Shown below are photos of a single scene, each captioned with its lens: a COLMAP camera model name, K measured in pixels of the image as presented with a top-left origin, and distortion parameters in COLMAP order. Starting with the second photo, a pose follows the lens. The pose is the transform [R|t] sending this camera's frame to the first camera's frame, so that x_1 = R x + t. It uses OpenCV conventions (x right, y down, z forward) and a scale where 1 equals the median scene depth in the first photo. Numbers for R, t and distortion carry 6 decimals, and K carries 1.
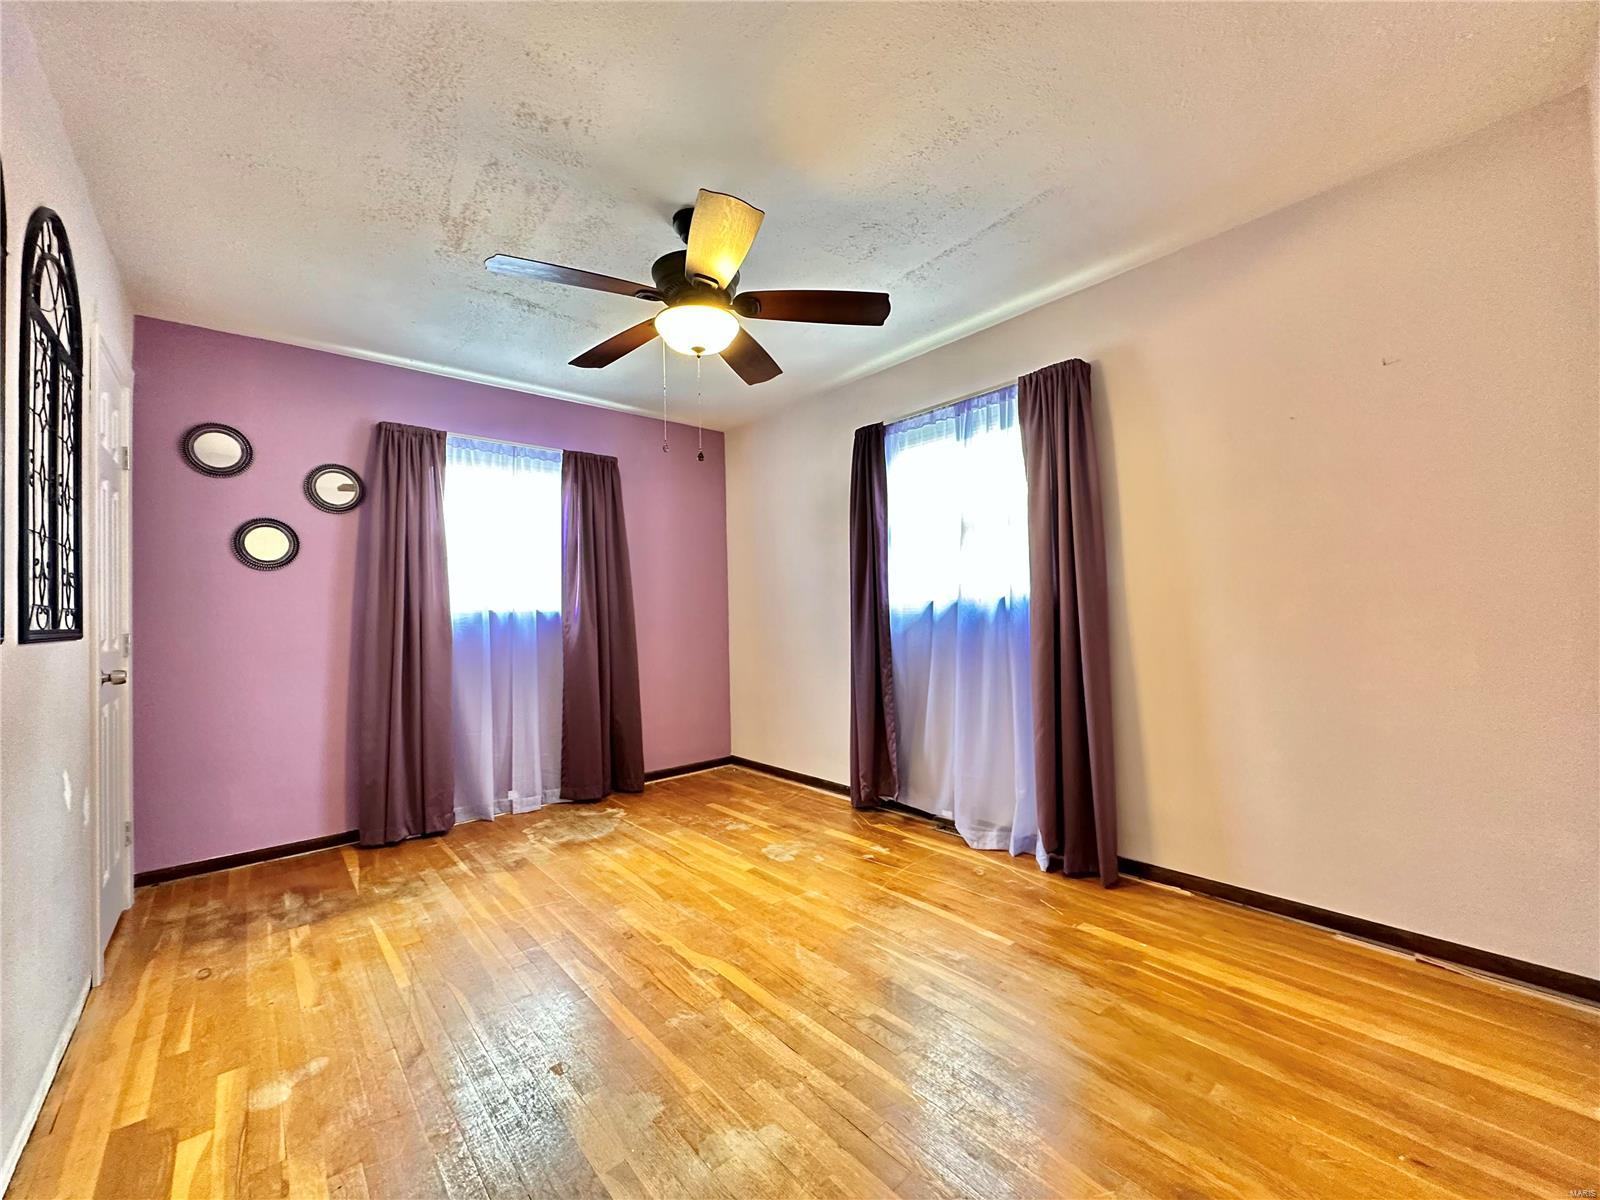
lens RADIAL K [[633.6, 0, 800.0], [0, 633.6, 600.0], [0, 0, 1]] dist [-0.003443, 0.001130]
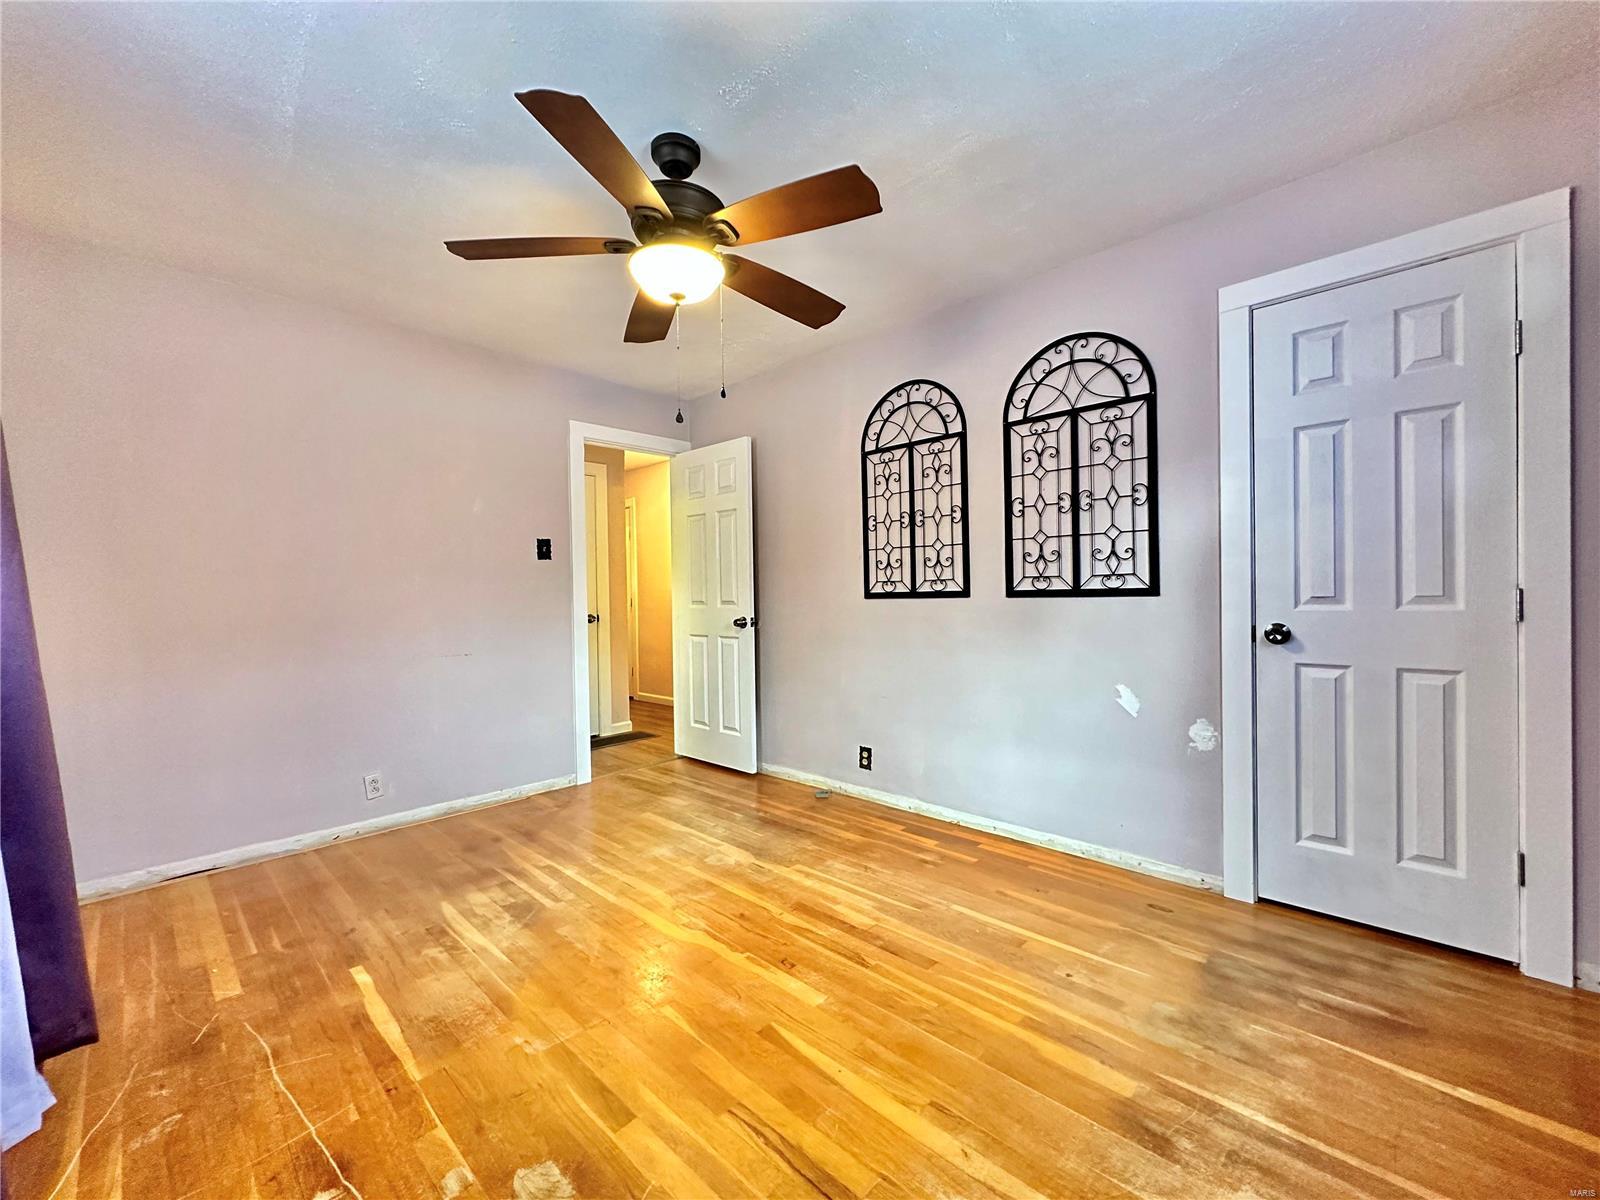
lens RADIAL K [[633.6, 0, 800.0], [0, 633.6, 600.0], [0, 0, 1]] dist [-0.003443, 0.001130]
pose [[-0.994331, 0.041931, -0.097715, -0.205985], [0.042762, 0.999065, -0.006426, 0.037430], [0.097354, -0.010568, -0.995194, 1.715662]]
